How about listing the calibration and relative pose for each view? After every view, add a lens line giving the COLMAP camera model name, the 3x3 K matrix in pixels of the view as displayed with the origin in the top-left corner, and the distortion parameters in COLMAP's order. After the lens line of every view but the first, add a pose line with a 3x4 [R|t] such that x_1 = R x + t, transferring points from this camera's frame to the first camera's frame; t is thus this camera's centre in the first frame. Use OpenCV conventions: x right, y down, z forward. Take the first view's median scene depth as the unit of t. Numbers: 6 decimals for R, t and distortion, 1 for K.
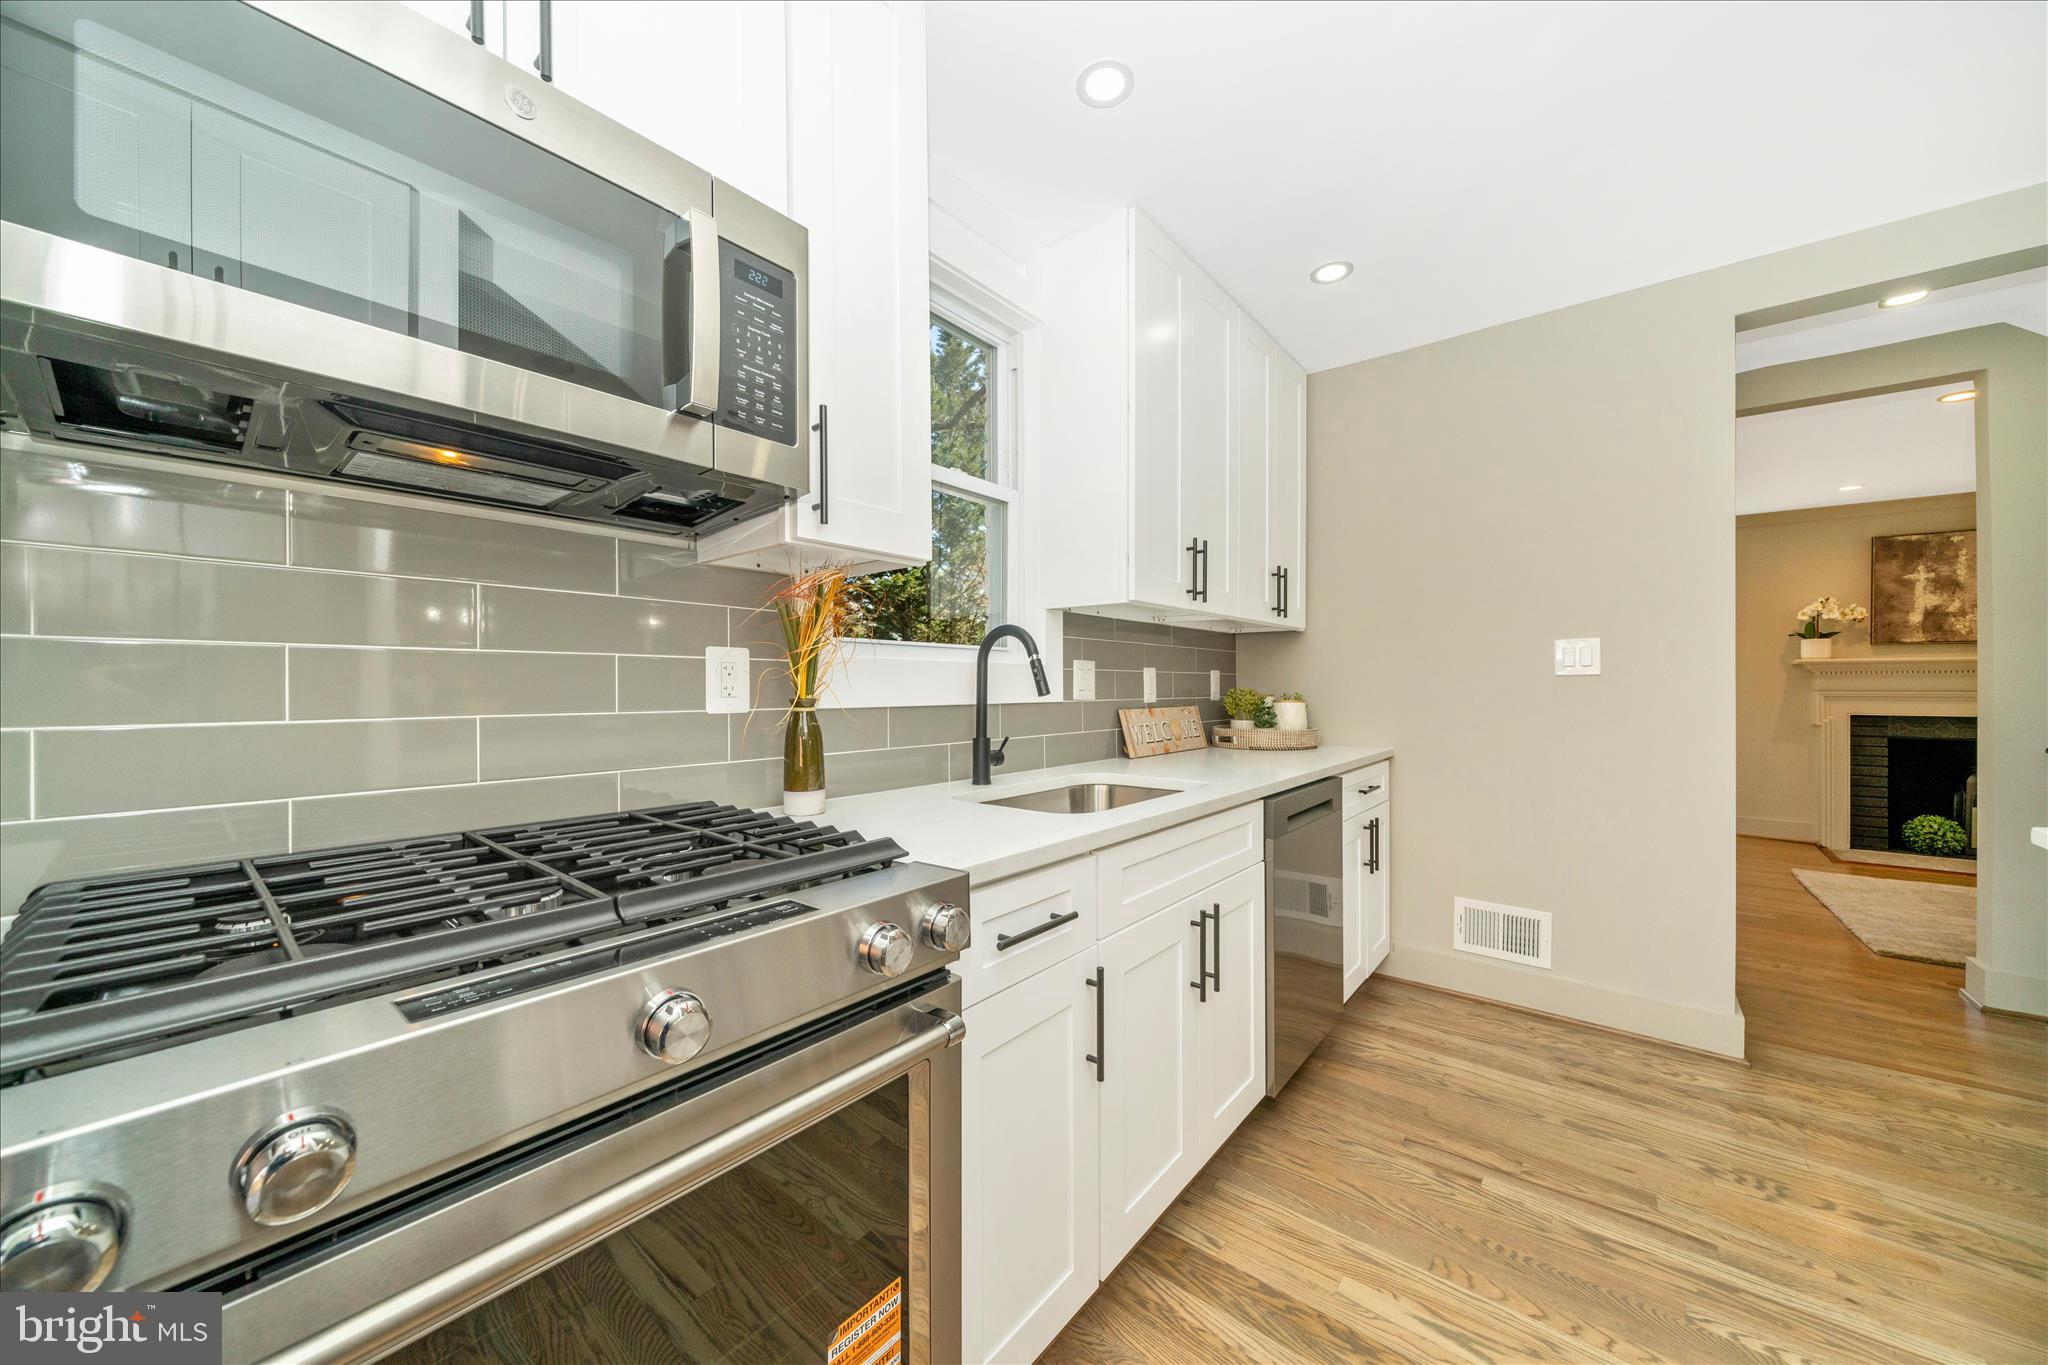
lens RADIAL K [[733.9, 0, 1022.6], [0, 733.9, 702.7], [0, 0, 1]] dist [-0.000935, -0.000181]
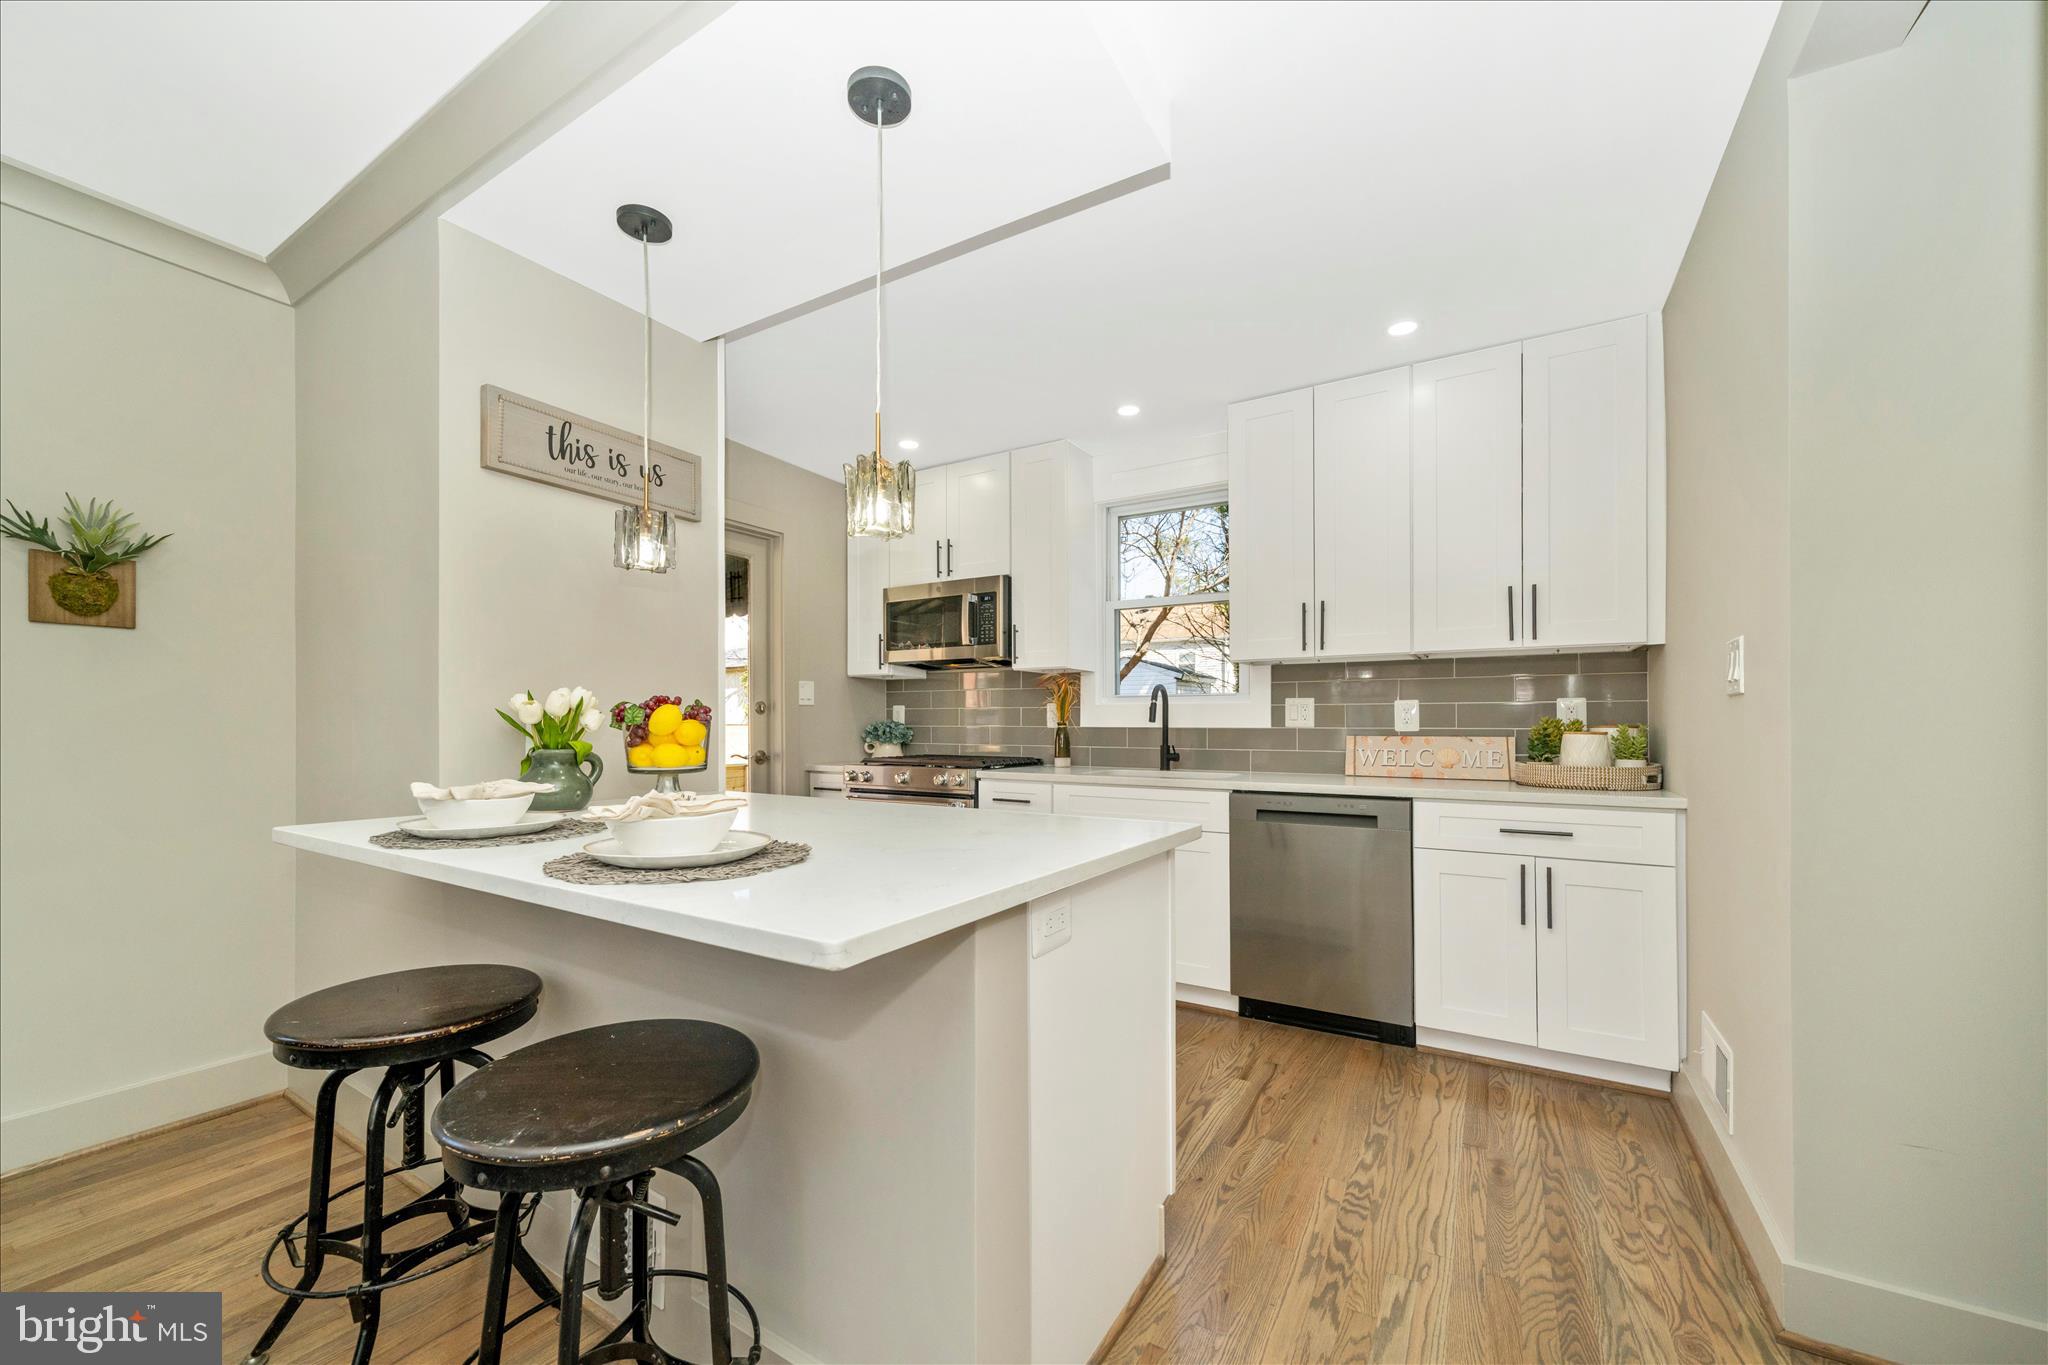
lens RADIAL K [[787.0, 0, 1018.7], [0, 787.0, 724.0], [0, 0, 1]] dist [-0.000588, -0.000030]
pose [[0.142630, -0.002384, -0.989773, 1.643328], [-0.019404, 0.999798, -0.005205, 0.009123], [0.989586, 0.019948, 0.142555, 0.304433]]
